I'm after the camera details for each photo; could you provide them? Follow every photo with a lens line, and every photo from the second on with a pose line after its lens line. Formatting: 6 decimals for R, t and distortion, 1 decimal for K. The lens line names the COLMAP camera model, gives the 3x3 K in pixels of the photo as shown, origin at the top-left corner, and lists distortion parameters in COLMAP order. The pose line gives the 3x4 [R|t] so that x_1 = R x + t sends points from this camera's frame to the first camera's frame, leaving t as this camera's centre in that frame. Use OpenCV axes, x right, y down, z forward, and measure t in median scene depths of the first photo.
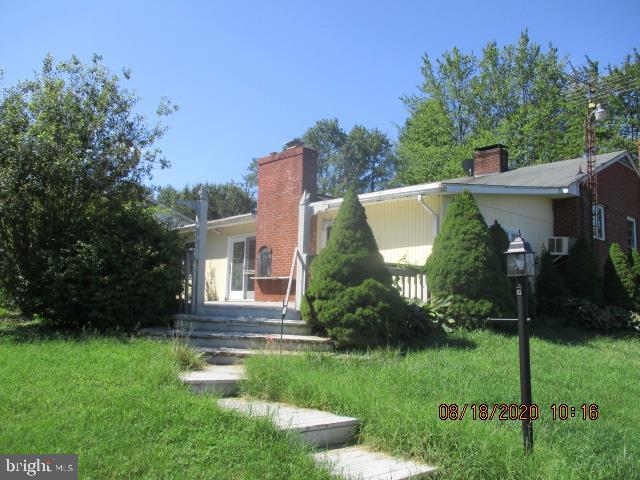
lens RADIAL K [[540.2, 0, 320.0], [0, 540.2, 240.0], [0, 0, 1]] dist [-0.005244, -0.003201]
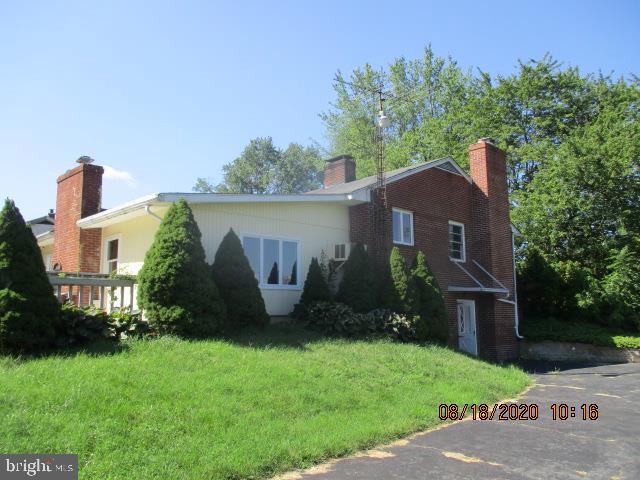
lens RADIAL K [[540.2, 0, 320.0], [0, 540.2, 240.0], [0, 0, 1]] dist [-0.005244, -0.003201]
pose [[0.998684, -0.037479, 0.035020, 0.322292], [0.038661, 0.998683, -0.033718, 0.018902], [-0.033710, 0.035028, 0.998818, -0.011261]]
